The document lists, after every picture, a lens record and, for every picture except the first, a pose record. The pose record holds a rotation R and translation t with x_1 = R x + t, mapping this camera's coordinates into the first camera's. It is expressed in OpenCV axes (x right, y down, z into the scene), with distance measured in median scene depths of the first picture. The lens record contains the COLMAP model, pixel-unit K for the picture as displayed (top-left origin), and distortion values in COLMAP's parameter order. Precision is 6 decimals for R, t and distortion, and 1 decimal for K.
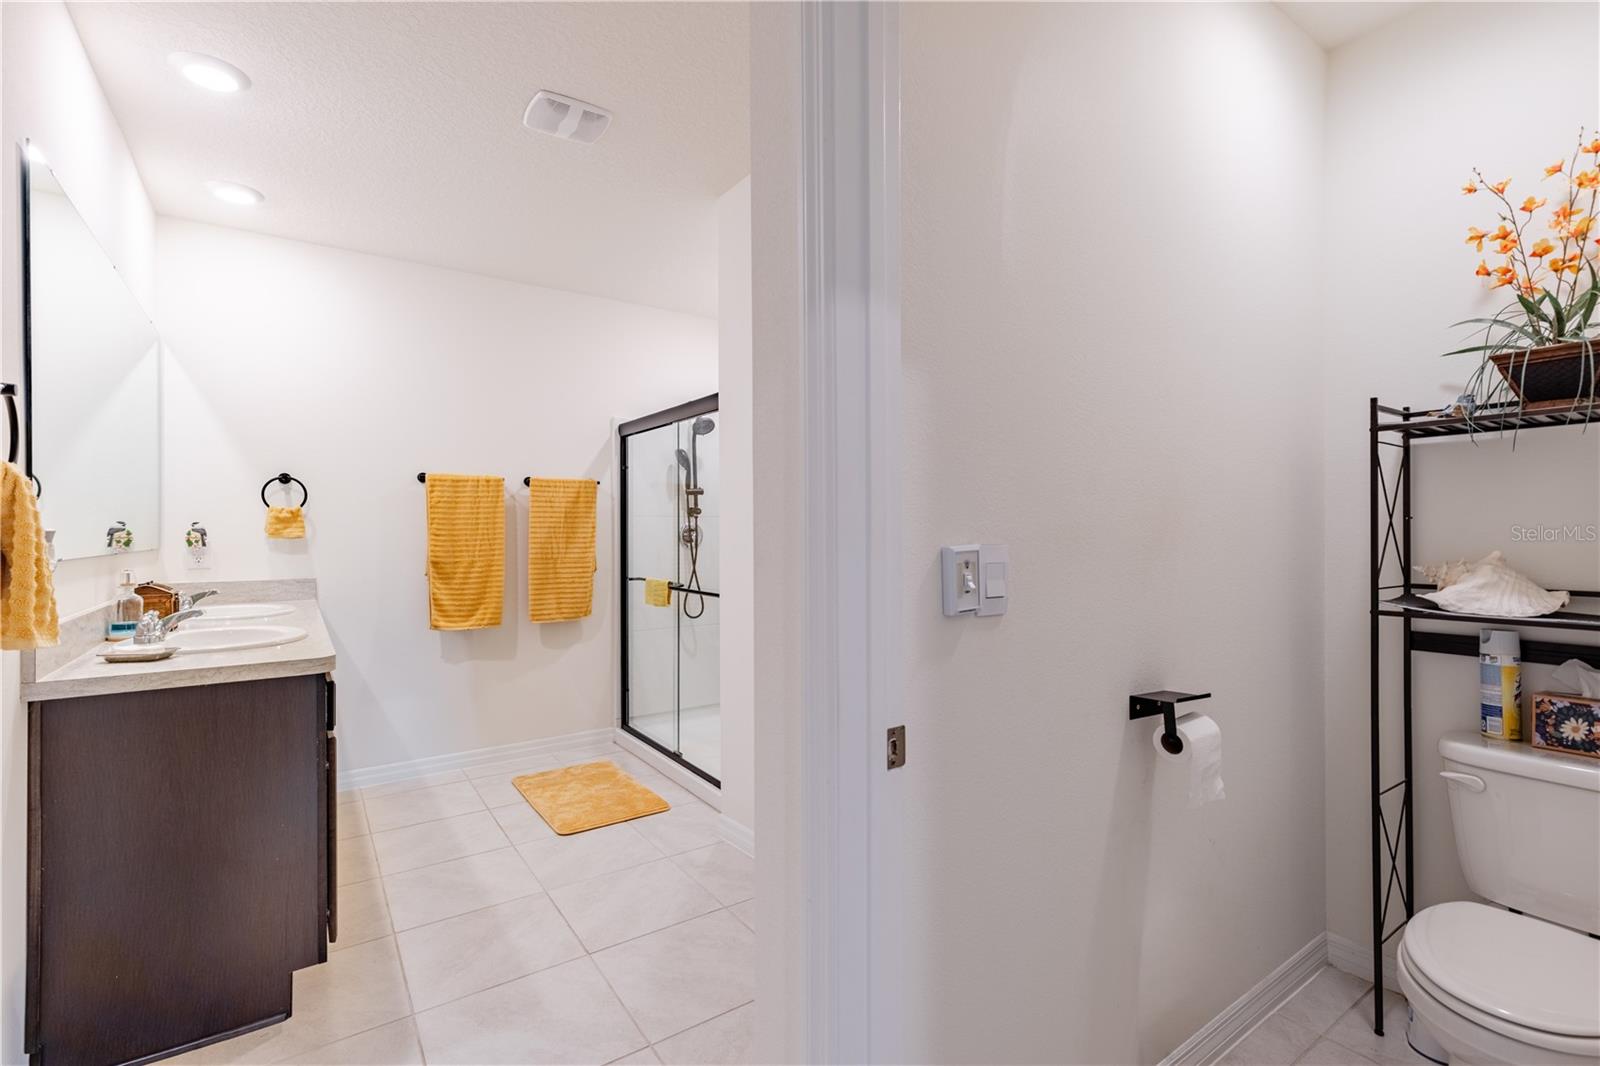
lens RADIAL K [[718.9, 0, 800.4], [0, 718.9, 530.4], [0, 0, 1]] dist [0.009870, -0.001487]
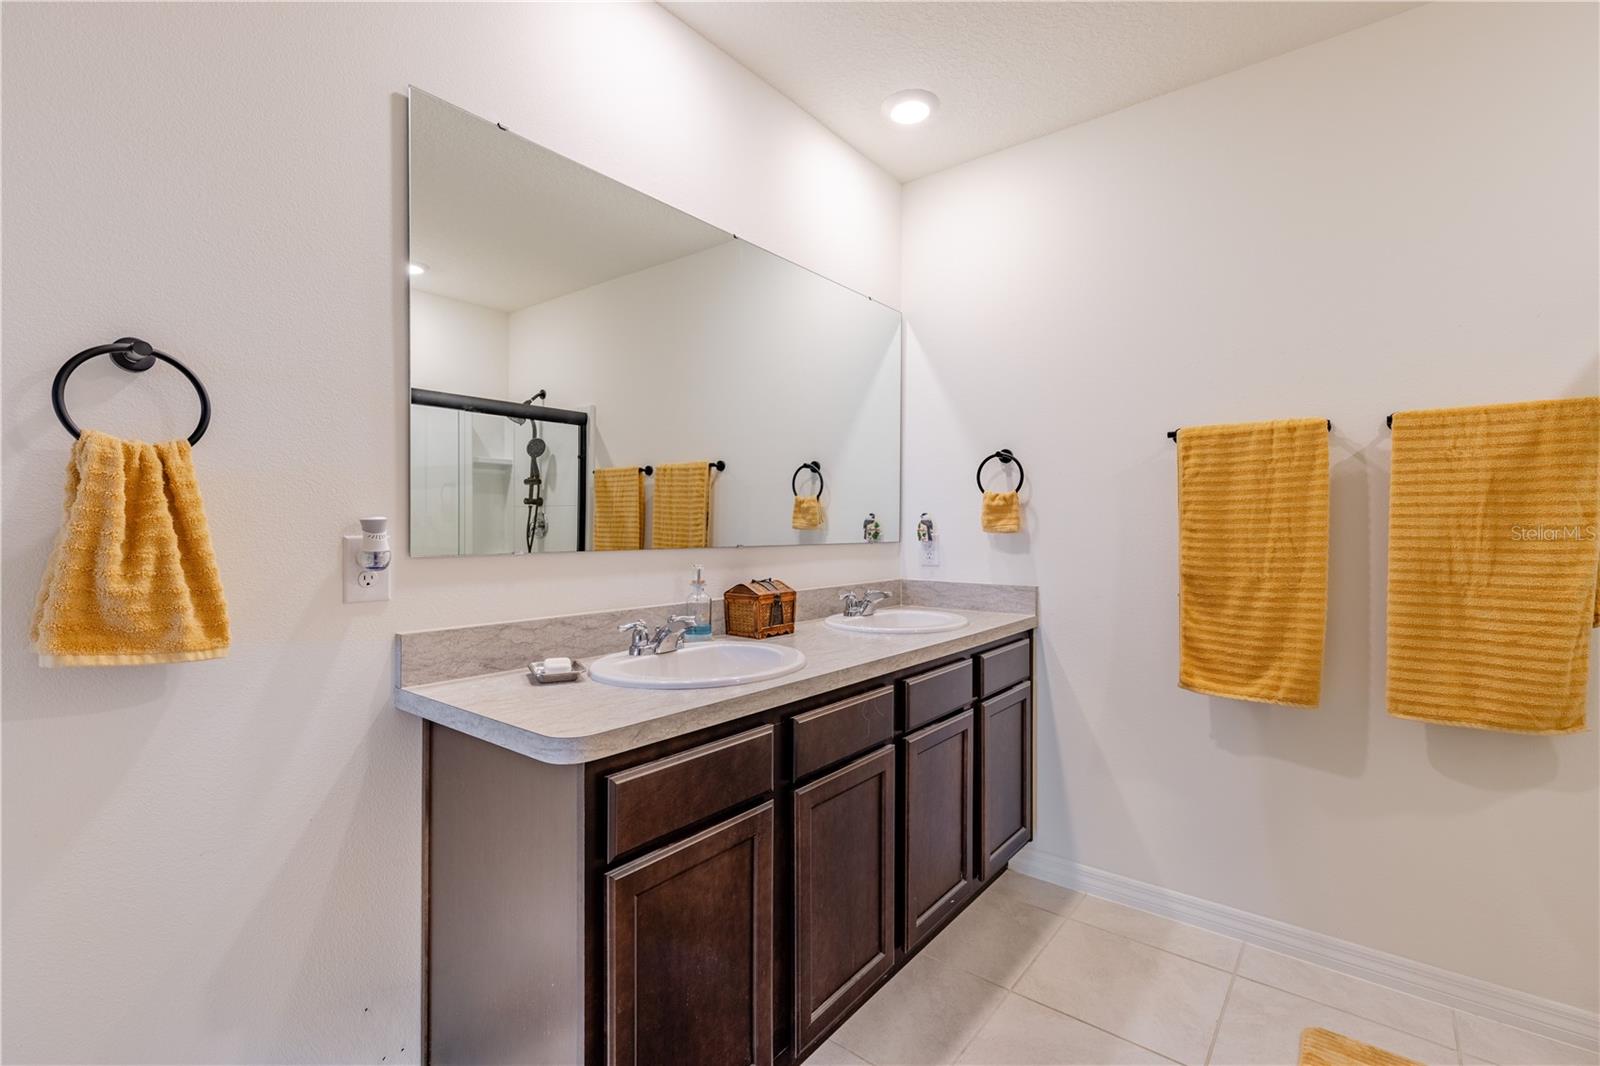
lens RADIAL K [[718.9, 0, 802.3], [0, 718.9, 530.2], [0, 0, 1]] dist [0.009870, -0.001487]
pose [[0.278029, 0.010692, -0.960513, -0.023321], [-0.000678, 0.999940, 0.010935, 0.000106], [0.960573, -0.002389, 0.278019, 0.521775]]
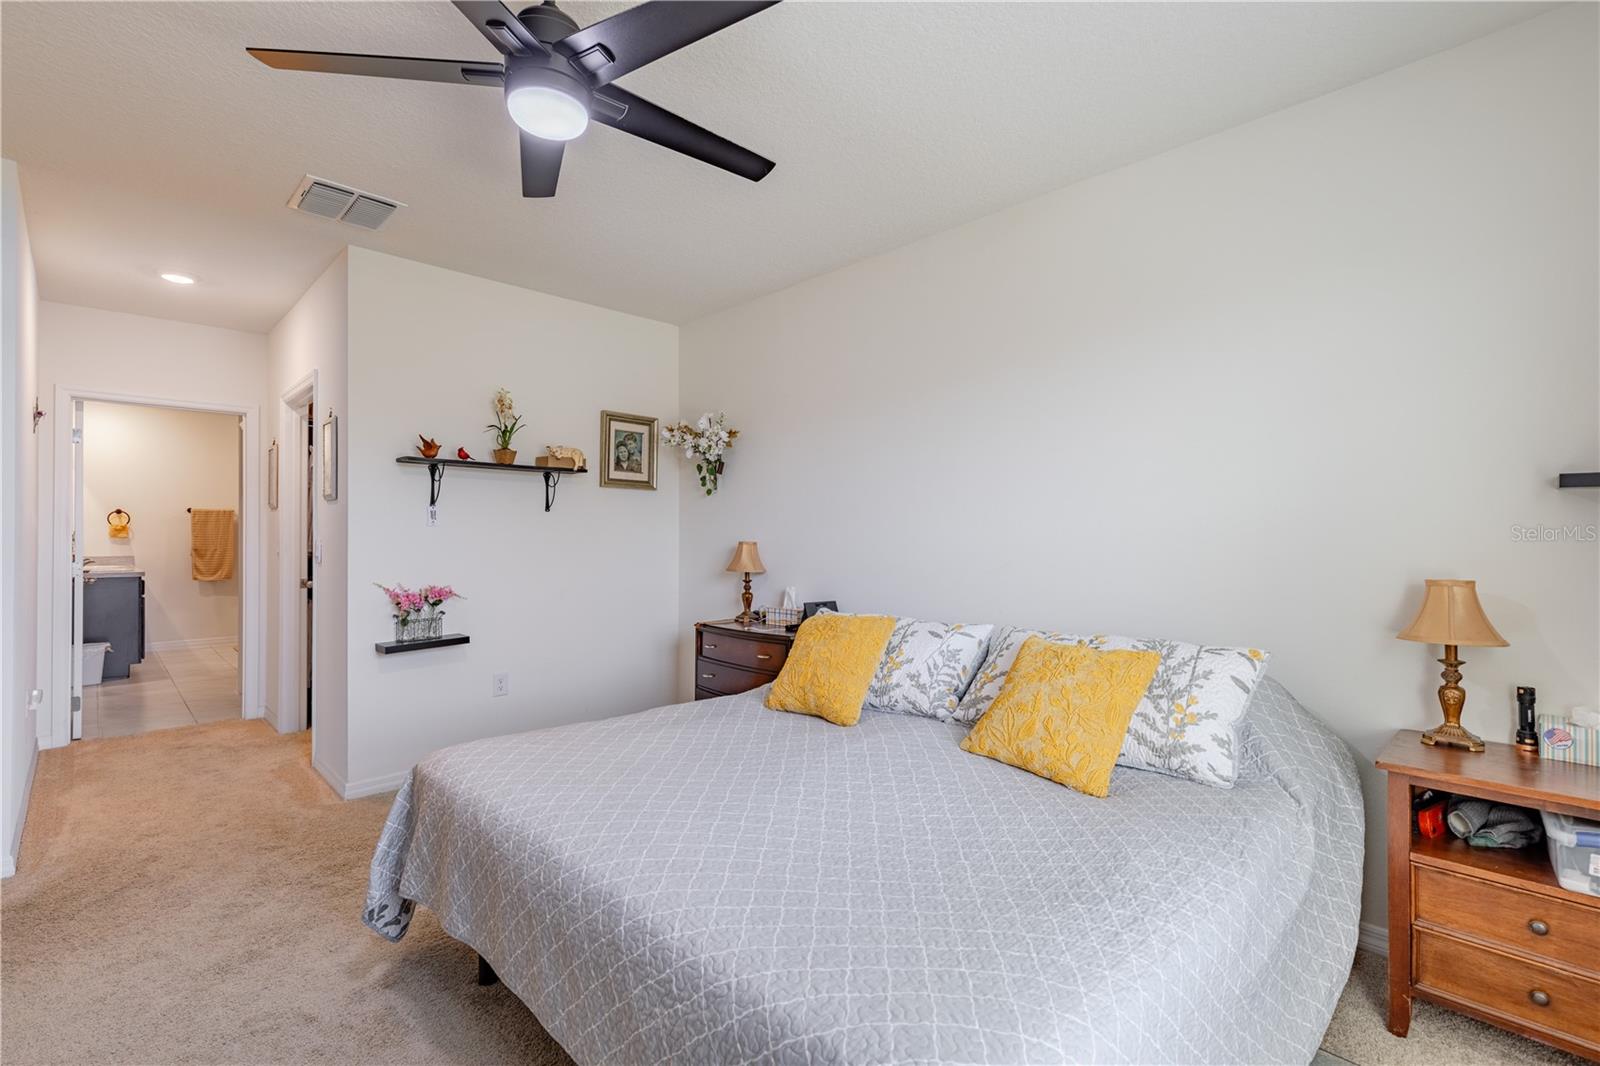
lens RADIAL K [[718.9, 0, 798.3], [0, 718.9, 530.9], [0, 0, 1]] dist [0.009870, -0.001487]
pose [[0.986008, 0.003835, 0.166652, 0.929277], [-0.003314, 0.999989, -0.003403, -0.009759], [-0.166663, 0.002803, 0.986010, -1.467156]]
